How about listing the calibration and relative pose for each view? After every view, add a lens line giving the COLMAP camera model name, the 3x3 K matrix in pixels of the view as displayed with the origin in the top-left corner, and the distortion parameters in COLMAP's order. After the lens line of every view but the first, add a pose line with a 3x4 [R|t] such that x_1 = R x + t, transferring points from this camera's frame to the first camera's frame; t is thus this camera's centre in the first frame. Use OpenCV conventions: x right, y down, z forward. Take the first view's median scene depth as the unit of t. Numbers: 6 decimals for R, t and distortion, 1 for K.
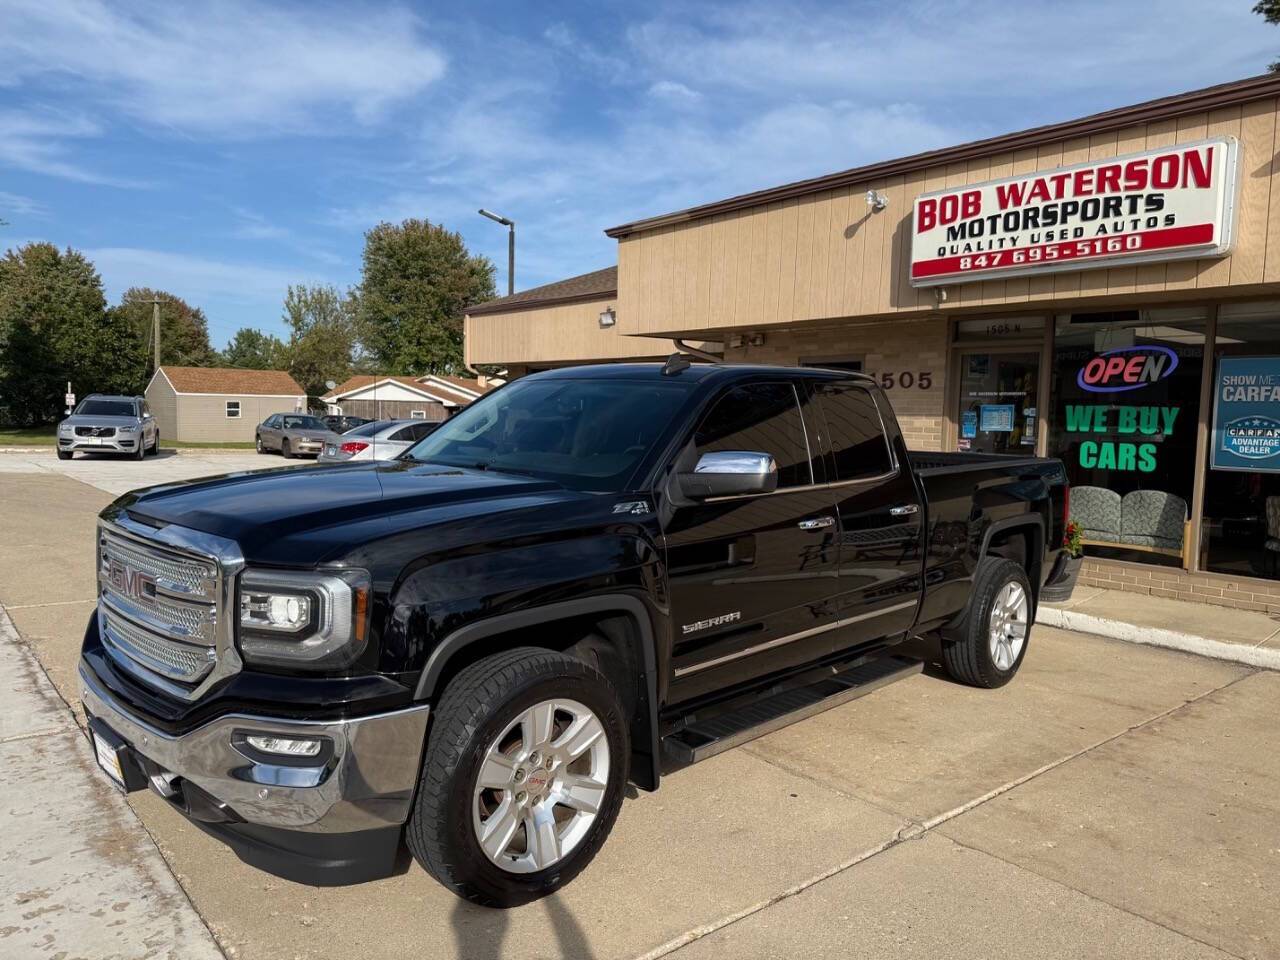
lens RADIAL K [[903.4, 0, 622.3], [0, 903.4, 481.3], [0, 0, 1]] dist [-0.000250, -0.000708]
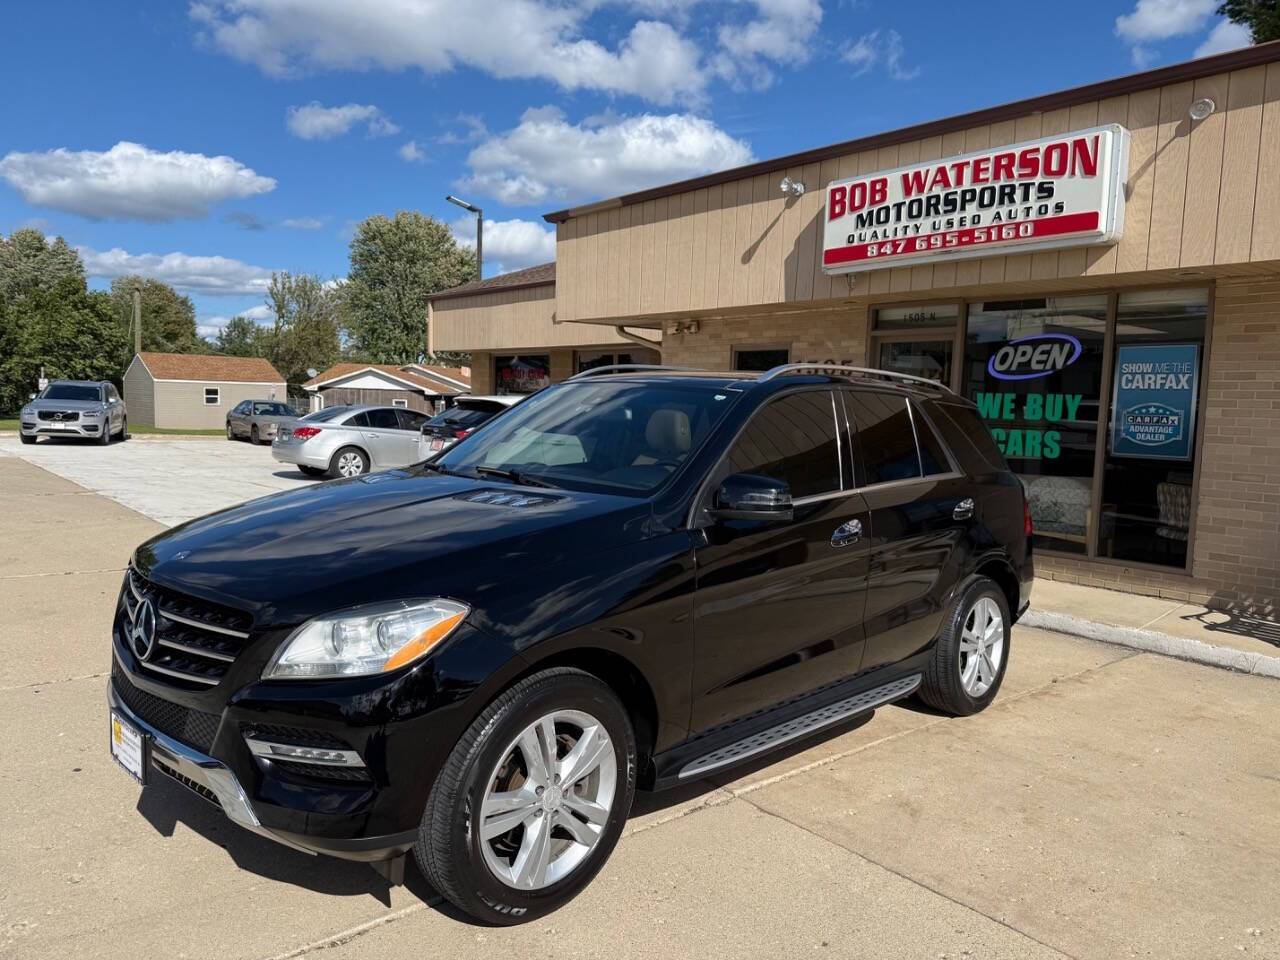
lens RADIAL K [[899.5, 0, 640.0], [0, 899.5, 480.0], [0, 0, 1]] dist [0.032850, -0.039951]
pose [[0.999882, 0.007641, 0.013355, 0.108648], [-0.007723, 0.999952, 0.006097, 0.011238], [-0.013307, -0.006200, 0.999892, -0.007991]]
